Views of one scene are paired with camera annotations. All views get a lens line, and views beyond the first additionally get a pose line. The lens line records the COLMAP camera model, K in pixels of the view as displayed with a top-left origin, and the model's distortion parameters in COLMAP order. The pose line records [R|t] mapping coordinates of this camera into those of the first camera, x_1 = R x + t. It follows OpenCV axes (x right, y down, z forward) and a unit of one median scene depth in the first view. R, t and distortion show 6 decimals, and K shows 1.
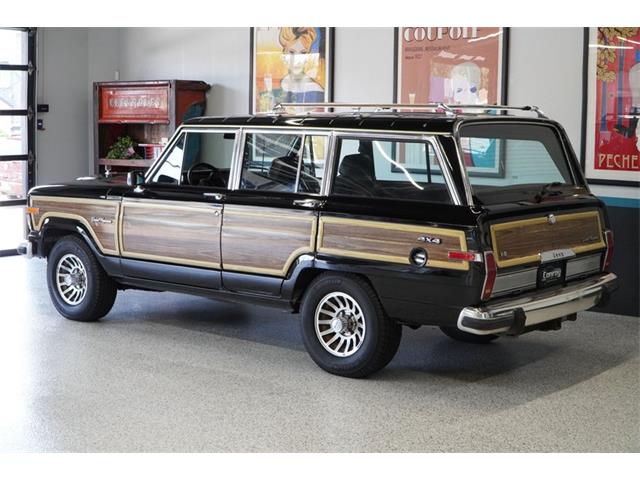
lens RADIAL K [[1173.1, 0, 320.0], [0, 1173.1, 240.0], [0, 0, 1]] dist [-0.177198, -0.194997]
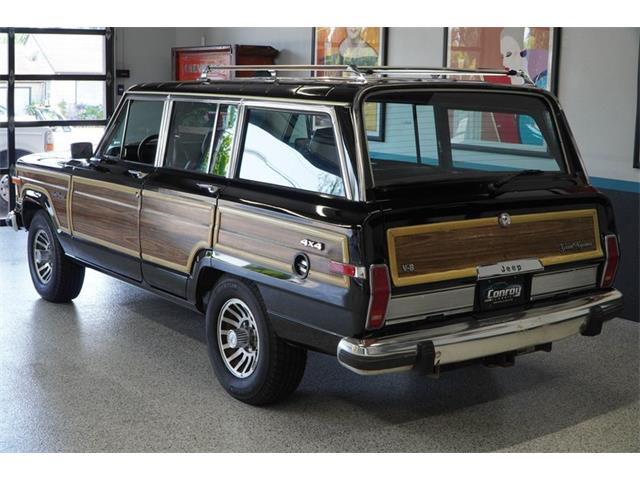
lens RADIAL K [[1006.8, 0, 320.0], [0, 1006.8, 240.0], [0, 0, 1]] dist [-0.094372, -0.171098]
pose [[0.968509, 0.046118, -0.244671, 0.228401], [-0.034961, 0.998150, 0.049749, -0.031269], [0.246513, -0.039628, 0.968329, 0.324435]]
